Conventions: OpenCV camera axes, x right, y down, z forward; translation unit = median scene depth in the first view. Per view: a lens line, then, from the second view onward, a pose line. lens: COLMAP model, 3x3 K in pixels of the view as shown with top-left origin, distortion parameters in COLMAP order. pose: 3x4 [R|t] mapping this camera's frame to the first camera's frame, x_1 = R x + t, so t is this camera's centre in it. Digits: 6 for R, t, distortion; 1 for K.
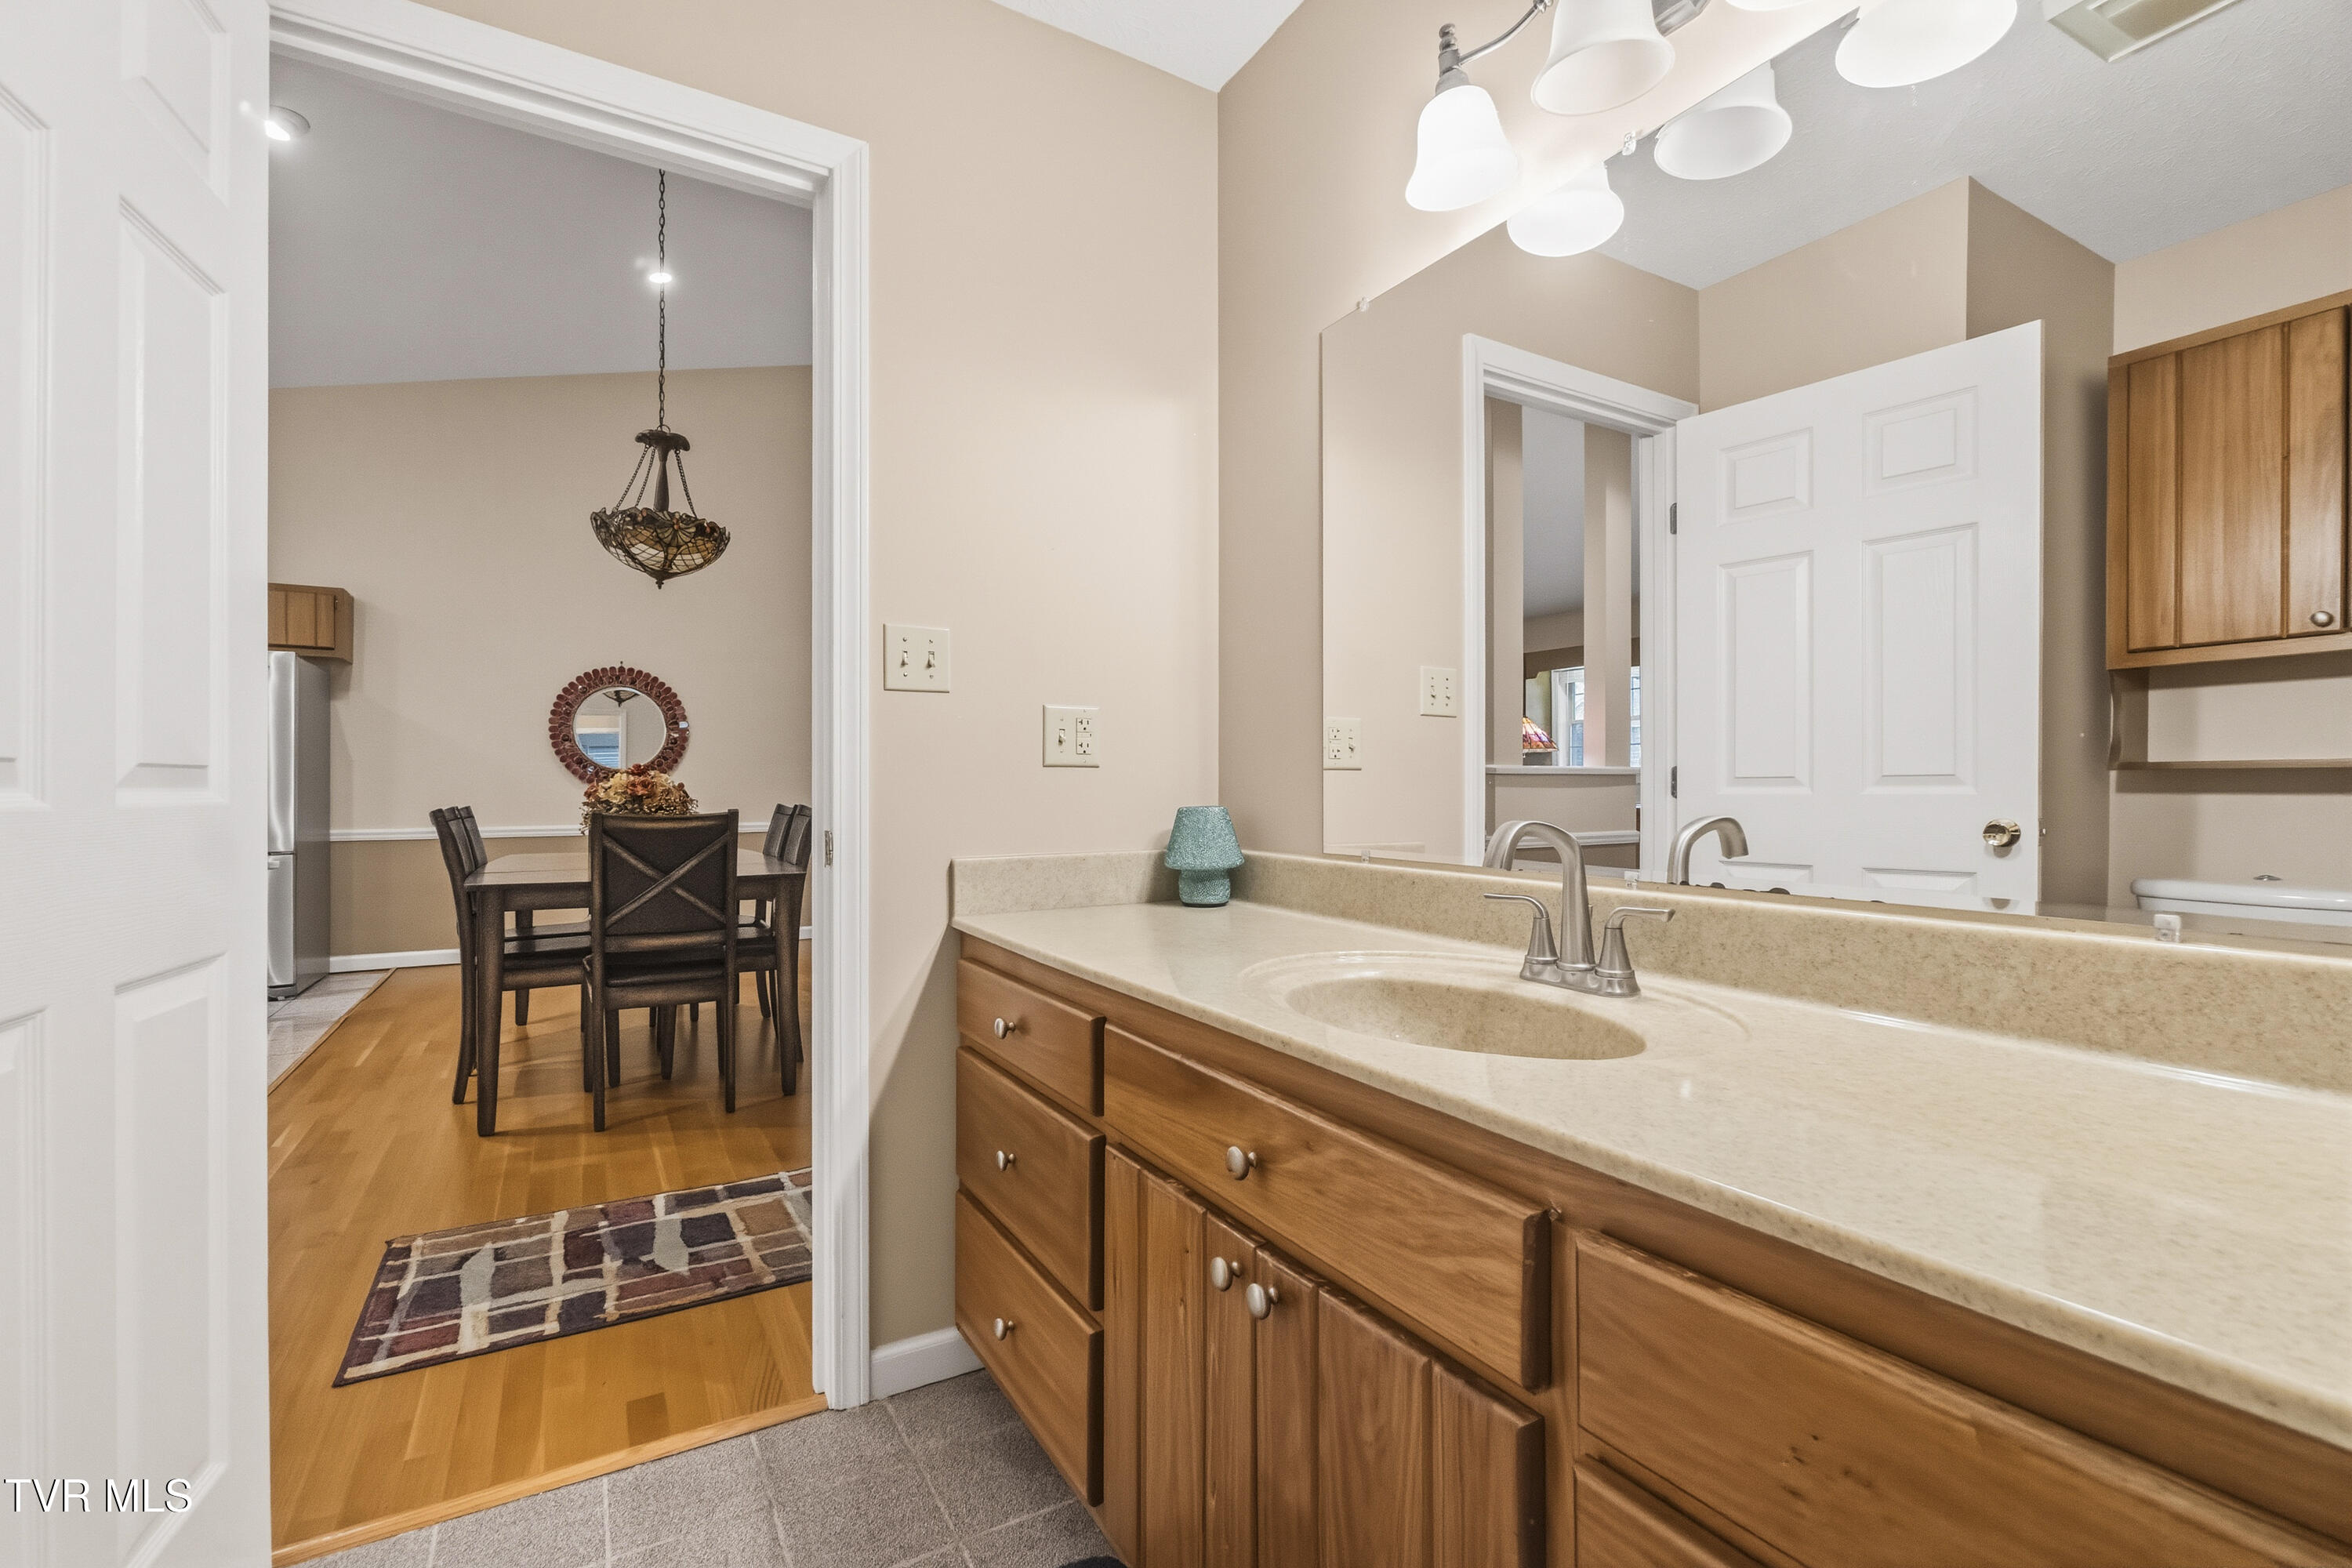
lens RADIAL K [[1010.7, 0, 1164.1], [0, 1010.7, 795.5], [0, 0, 1]] dist [-0.007297, -0.000172]
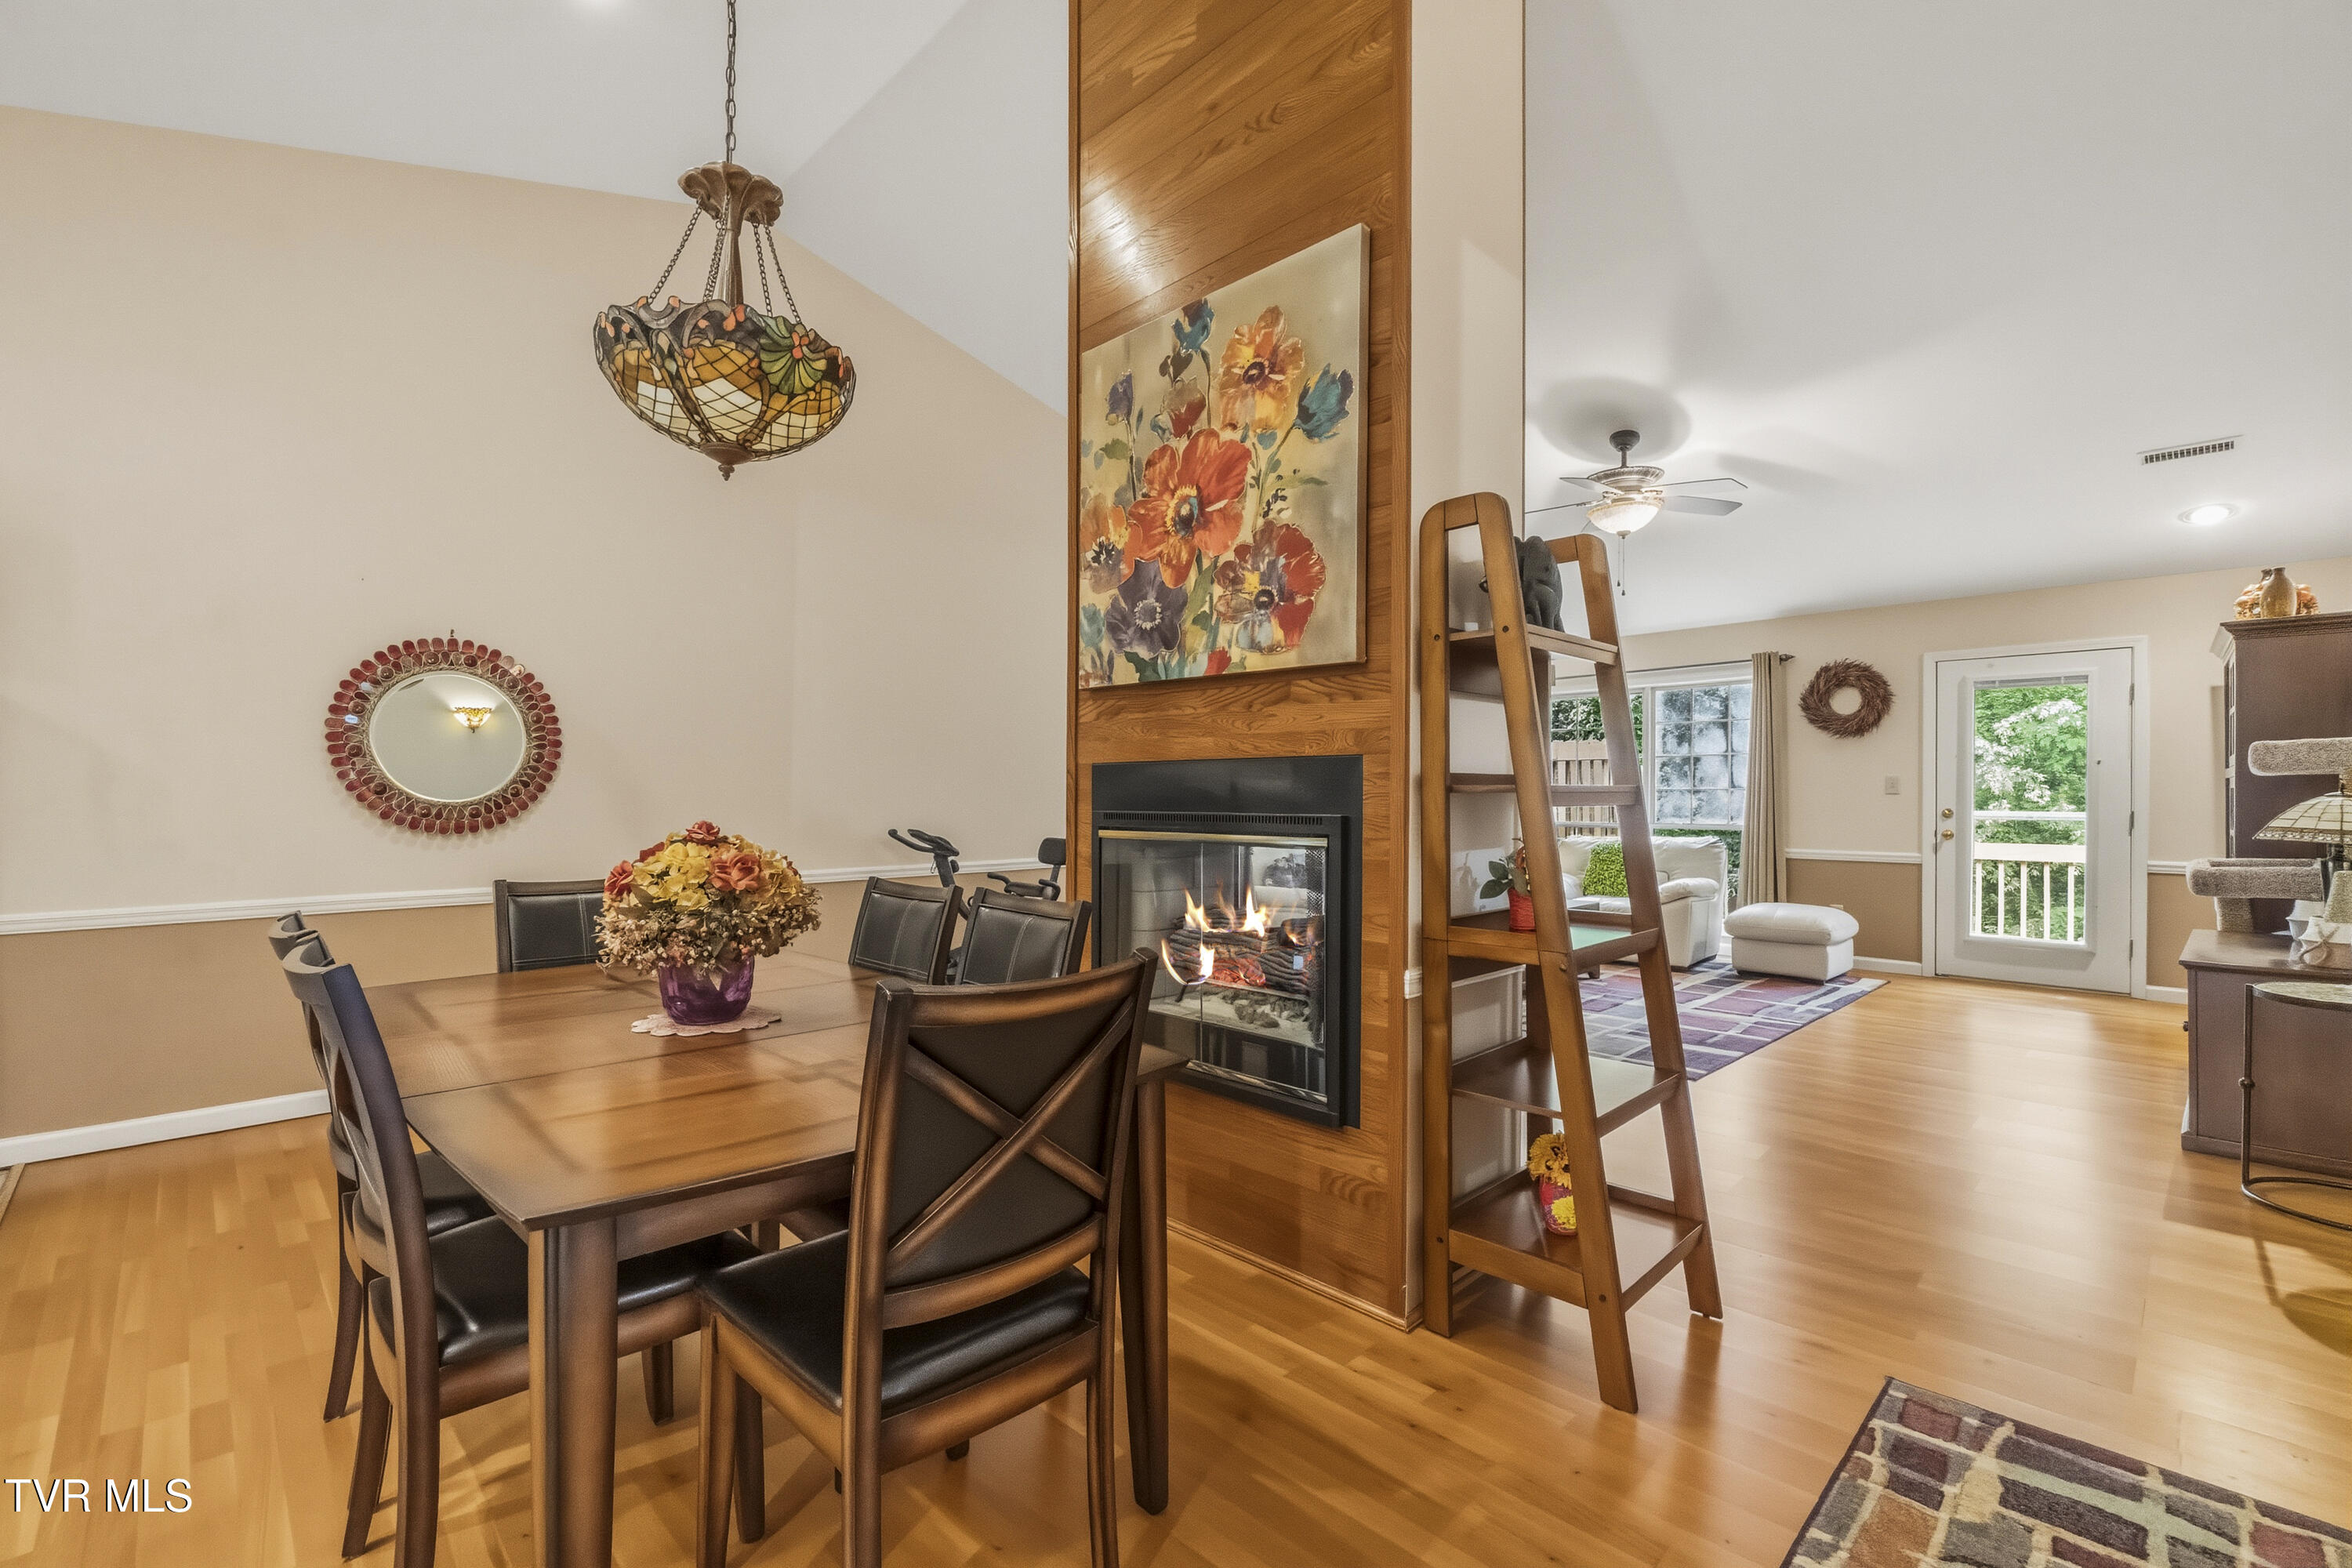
lens RADIAL K [[1018.2, 0, 1162.8], [0, 1018.2, 798.0], [0, 0, 1]] dist [-0.004292, 0.000148]
pose [[0.971131, -0.000910, 0.238545, -0.413374], [0.001673, 0.999994, -0.002997, -0.040635], [-0.238541, 0.003310, 0.971127, 0.447278]]
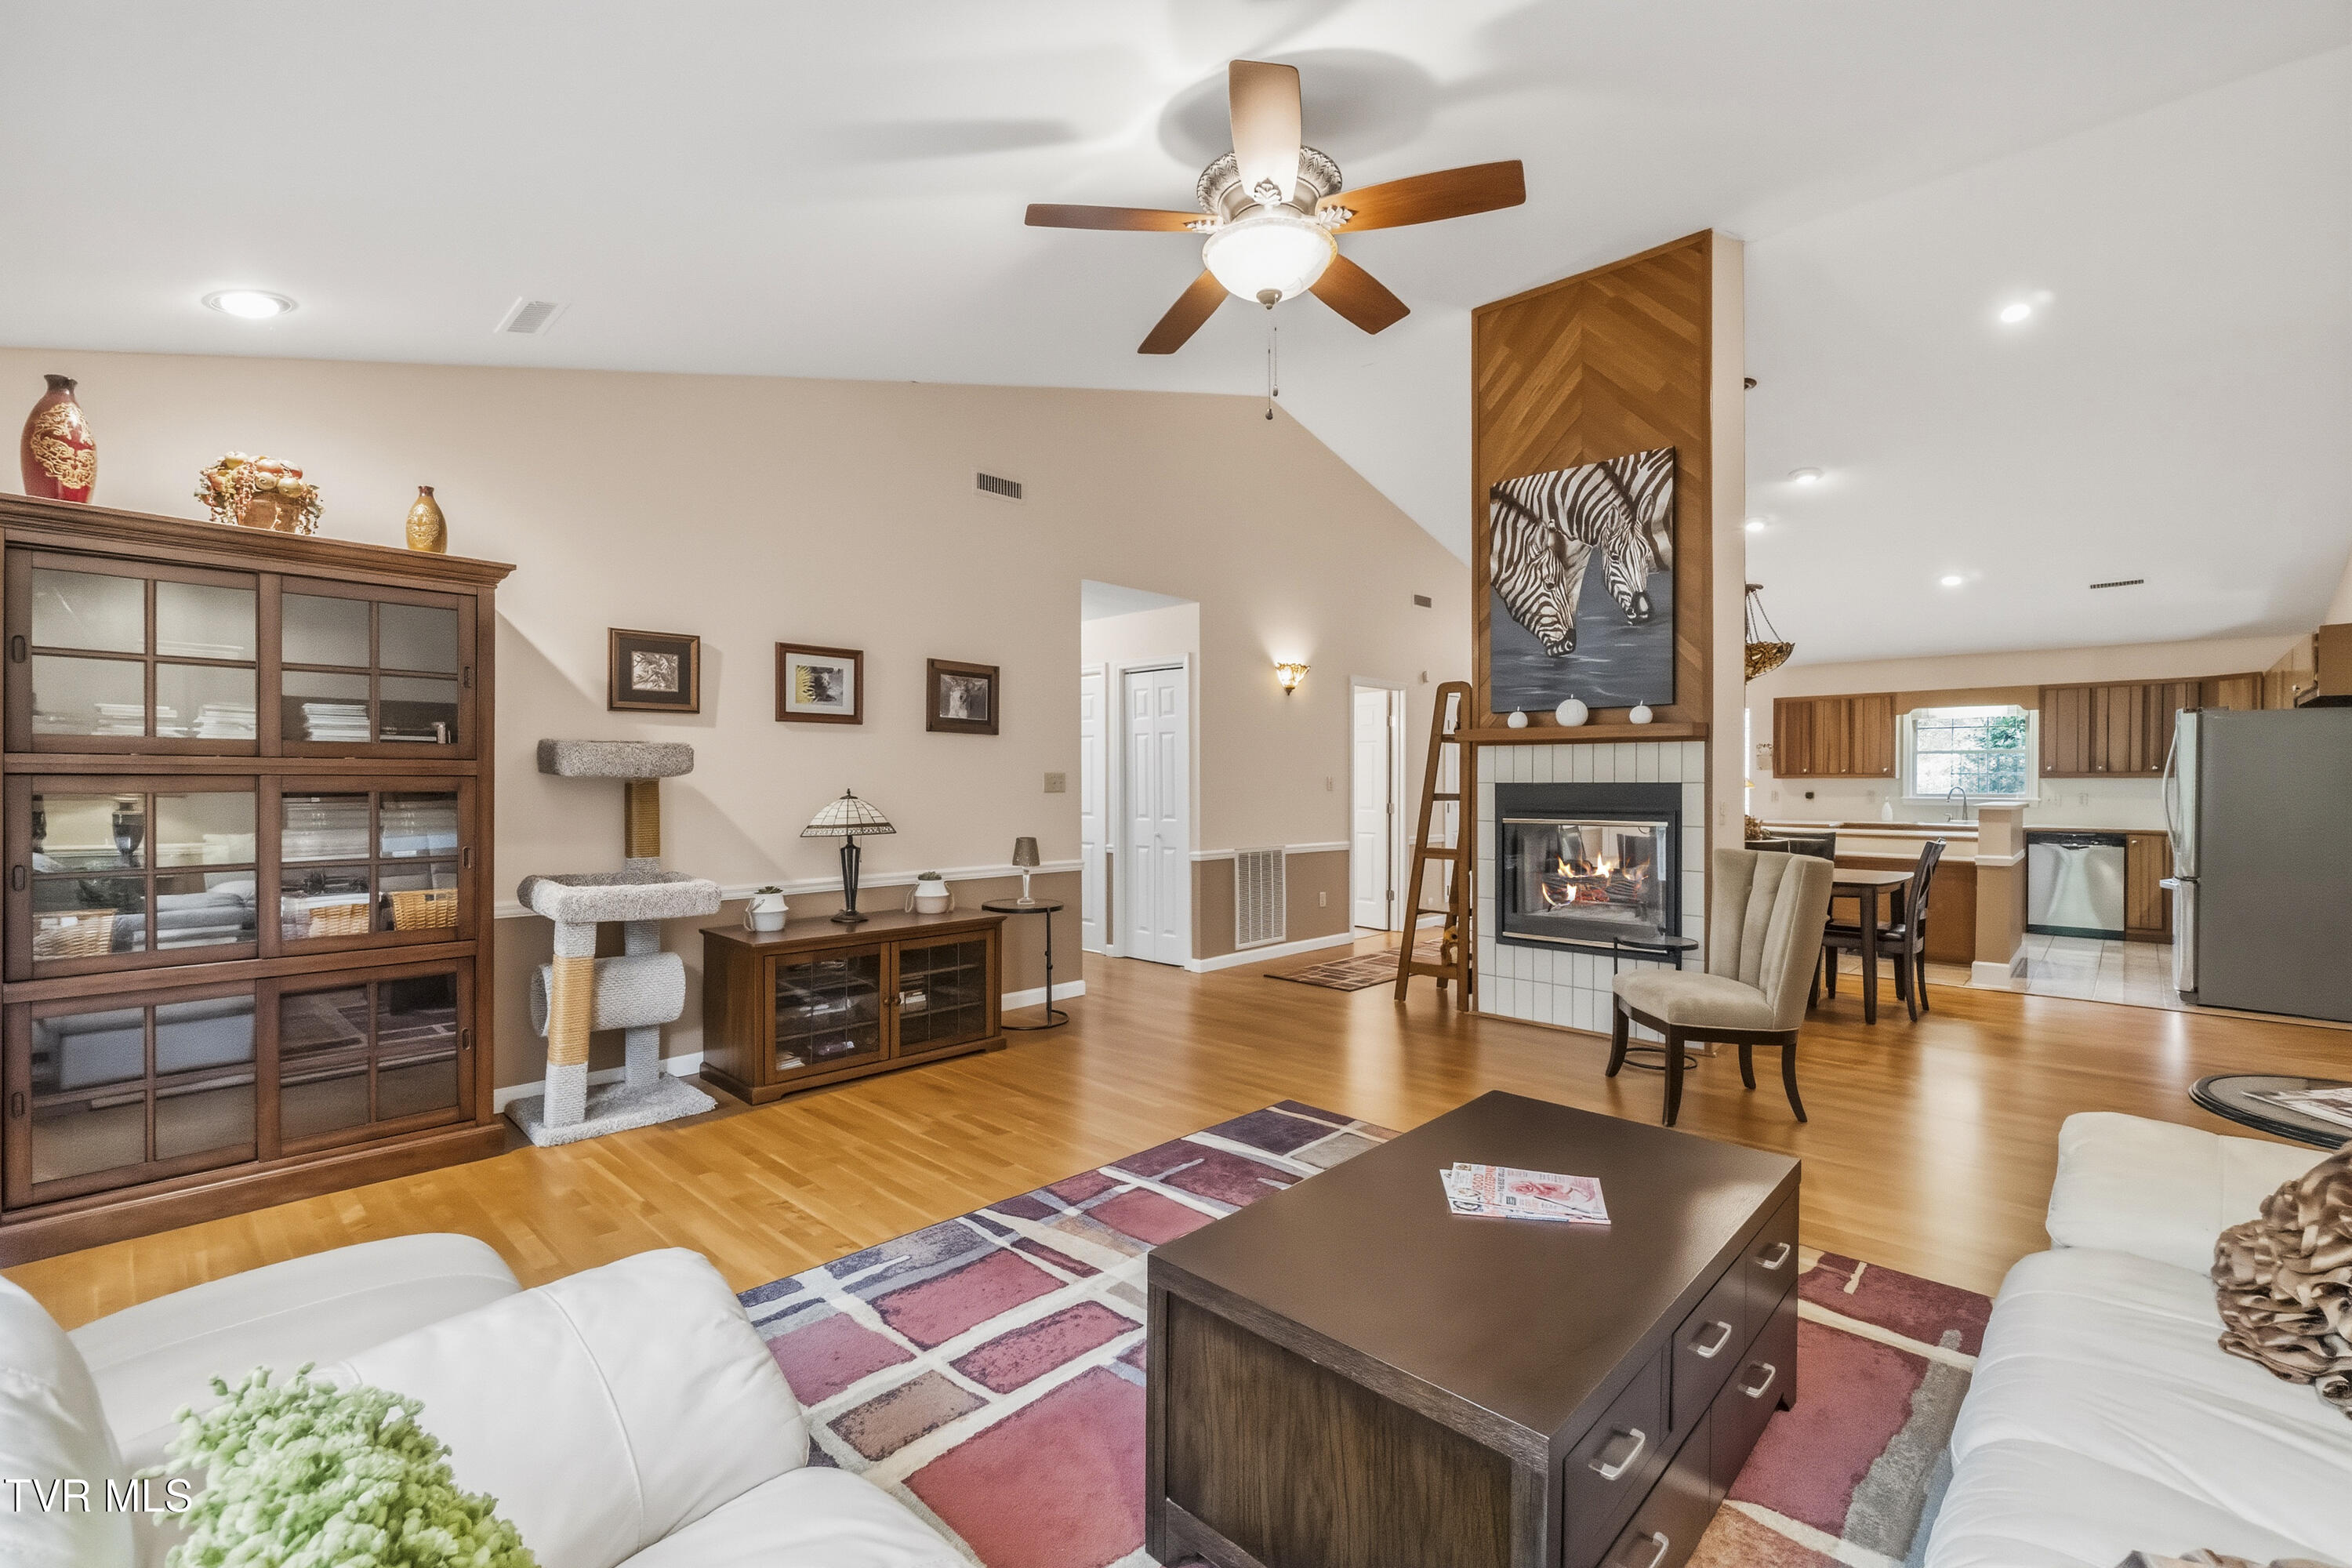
lens RADIAL K [[1018.2, 0, 1162.8], [0, 1018.2, 798.0], [0, 0, 1]] dist [-0.004292, 0.000148]
pose [[-0.961273, 0.001688, -0.275591, 0.749291], [-0.004138, 0.999780, 0.020555, -0.070503], [0.275565, 0.020900, -0.961055, 2.238570]]
